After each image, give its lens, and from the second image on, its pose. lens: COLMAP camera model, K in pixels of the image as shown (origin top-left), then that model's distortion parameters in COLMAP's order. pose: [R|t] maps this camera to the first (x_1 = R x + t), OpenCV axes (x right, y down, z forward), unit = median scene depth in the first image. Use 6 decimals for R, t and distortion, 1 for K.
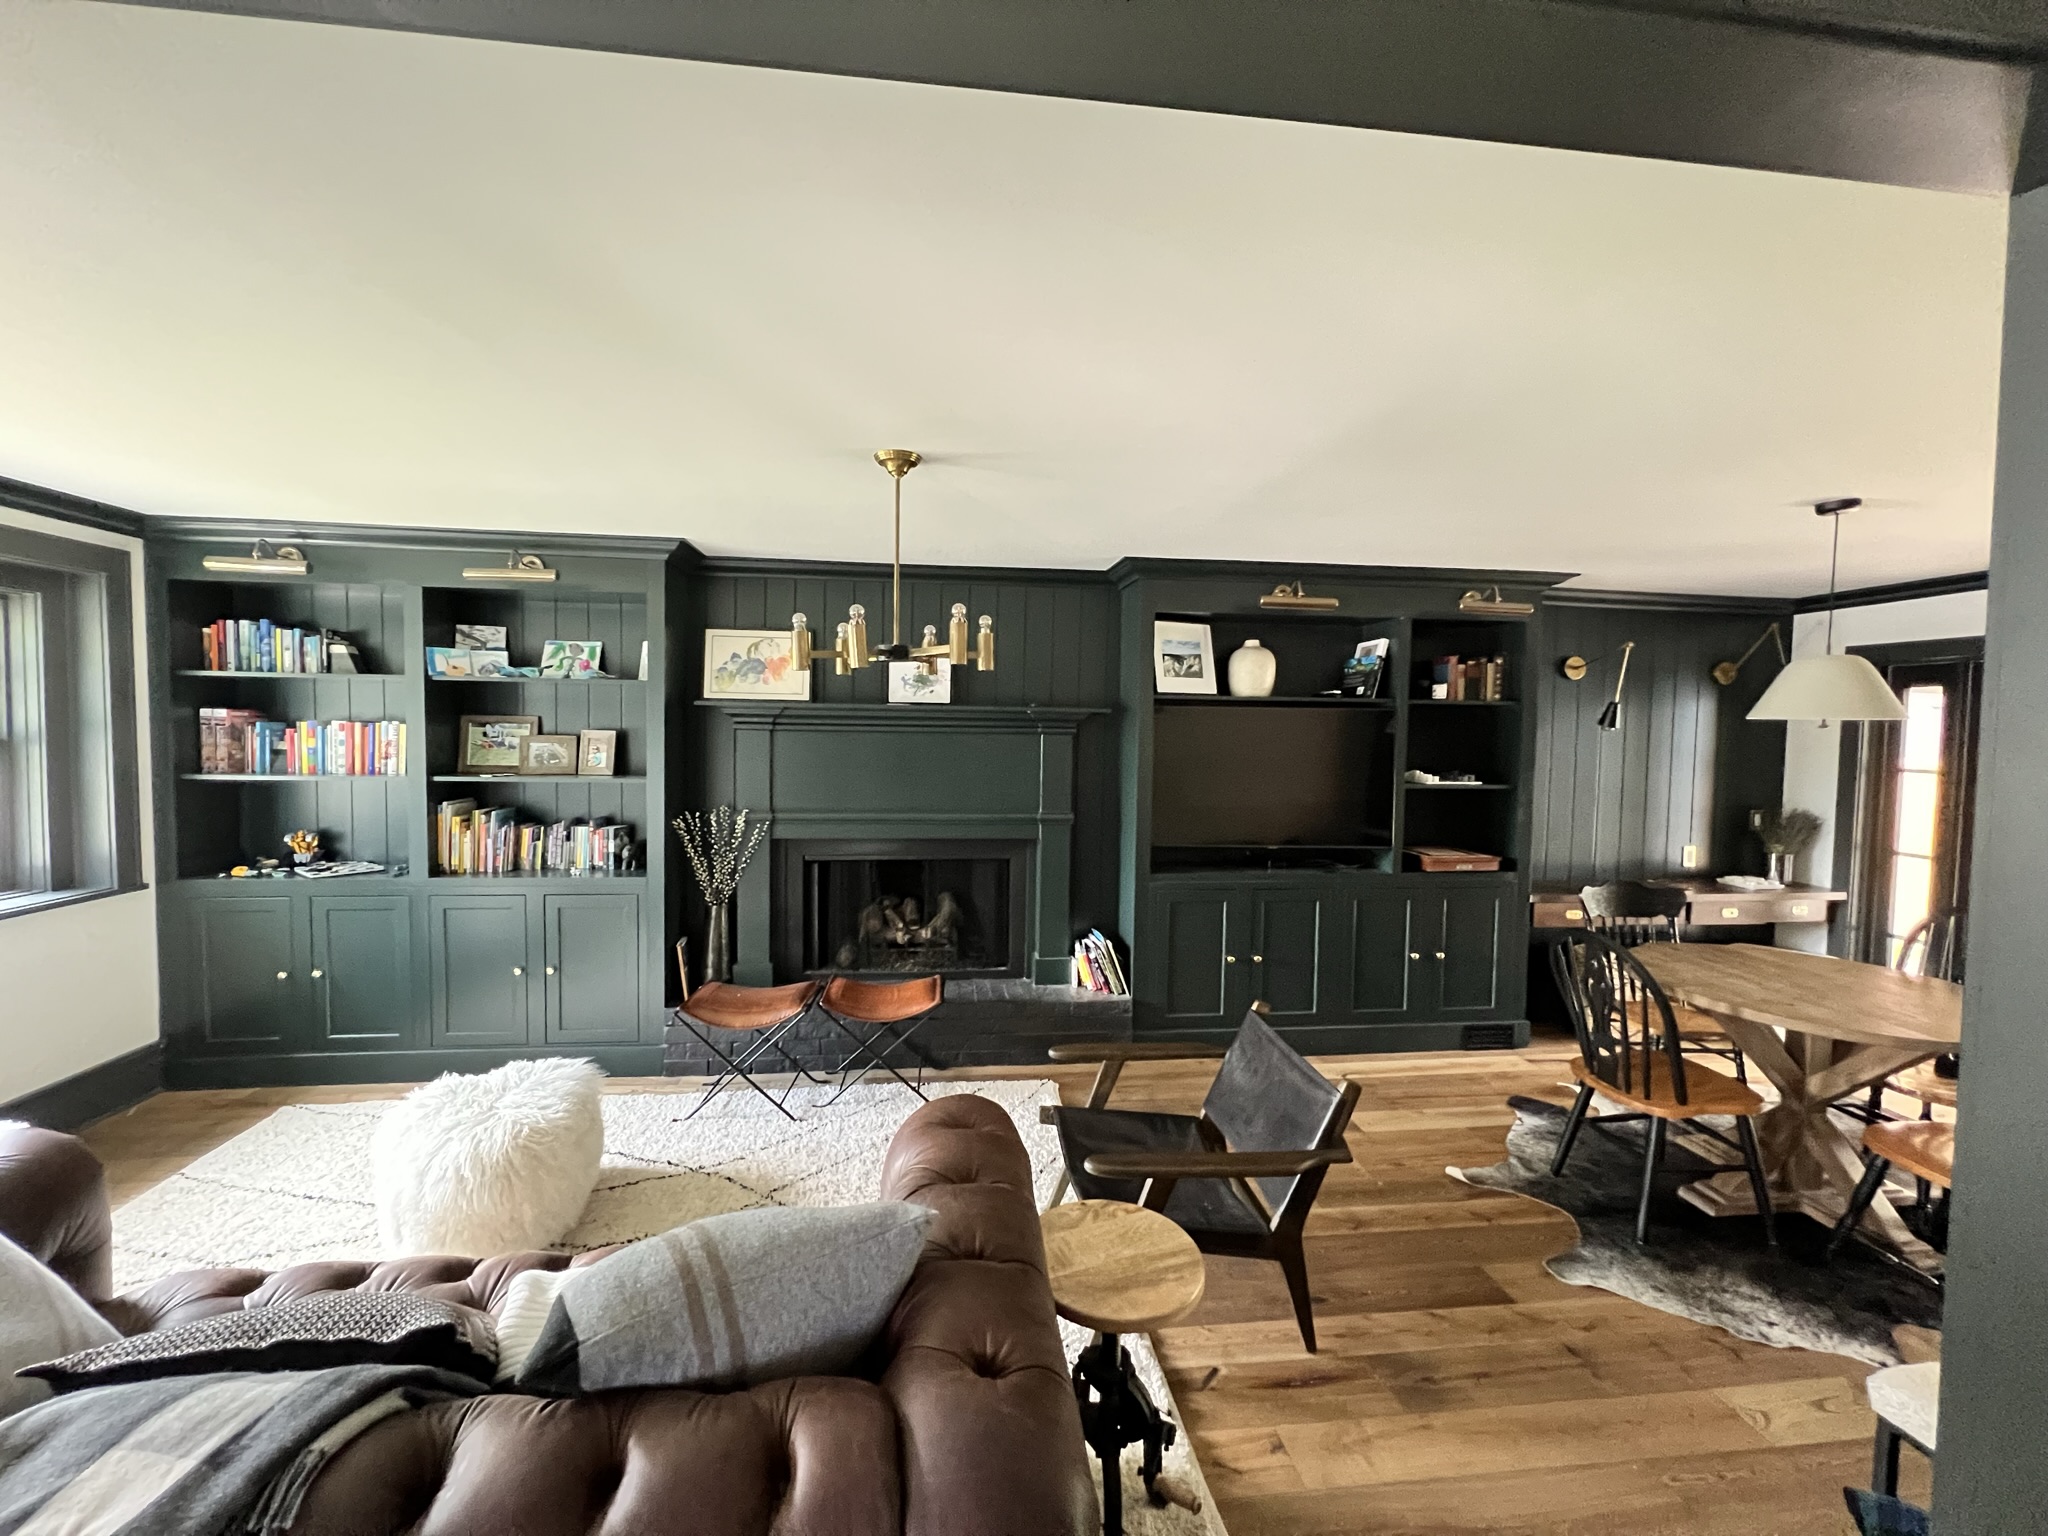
lens RADIAL K [[821.4, 0, 1024.0], [0, 821.4, 768.0], [0, 0, 1]] dist [-0.002529, -0.000696]
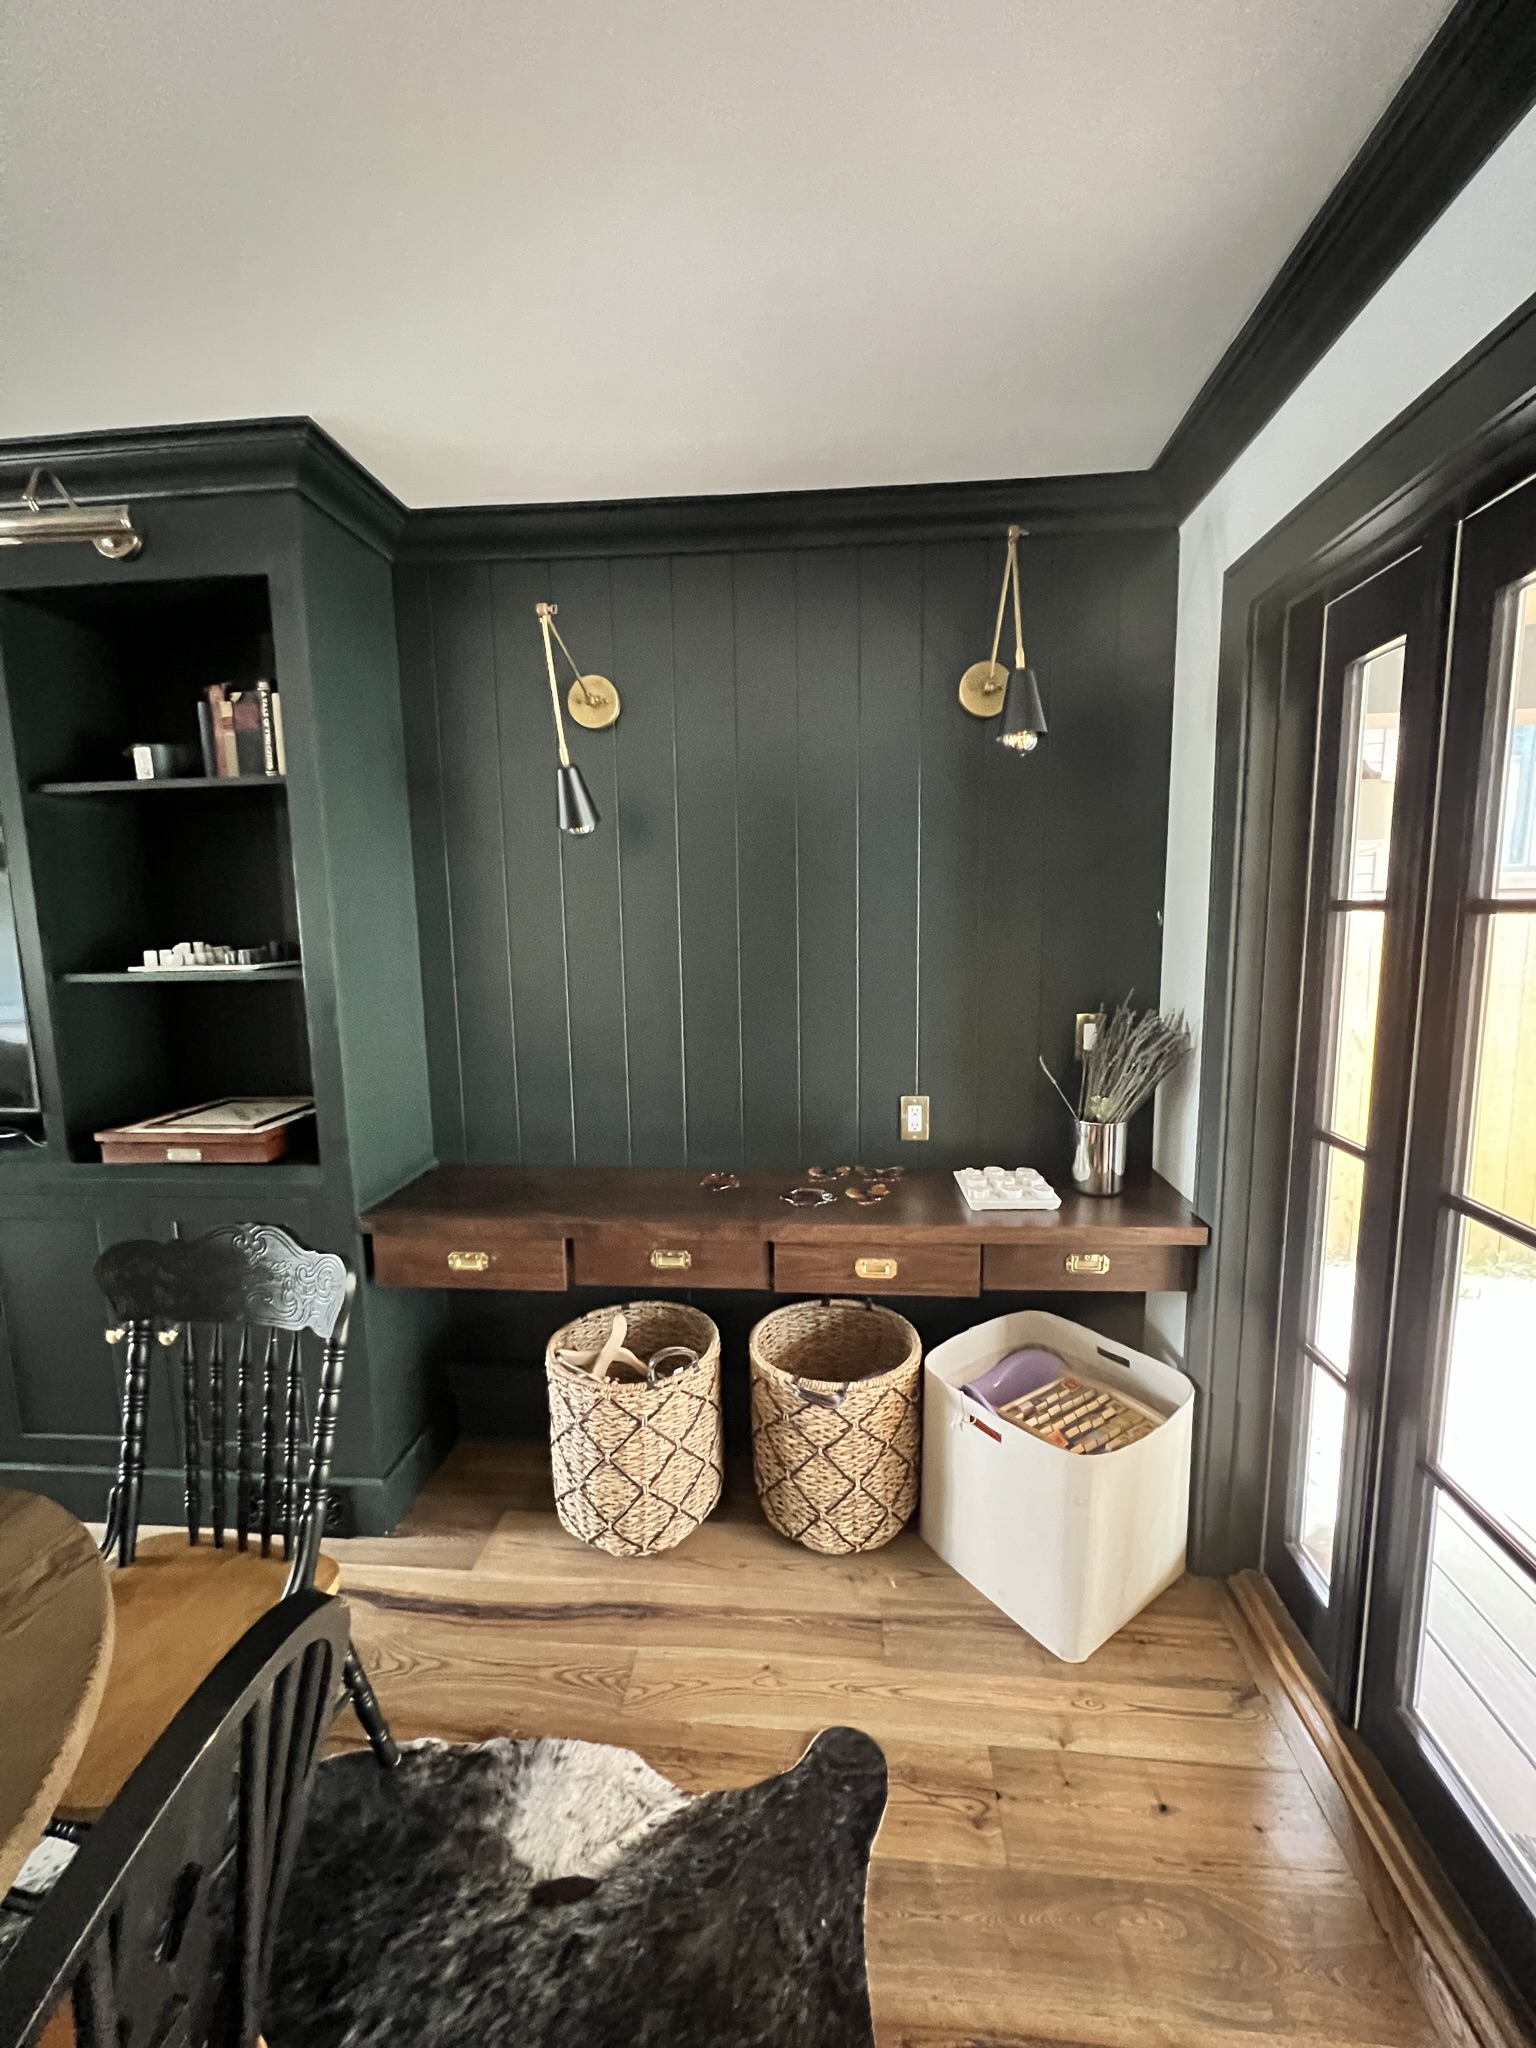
lens RADIAL K [[821.4, 0, 768.0], [0, 821.4, 1024.0], [0, 0, 1]] dist [-0.002529, -0.000696]
pose [[0.979449, -0.008939, -0.201493, 1.060564], [0.026061, 0.996252, 0.082484, 0.022581], [0.200001, -0.086040, 0.976011, 0.707921]]
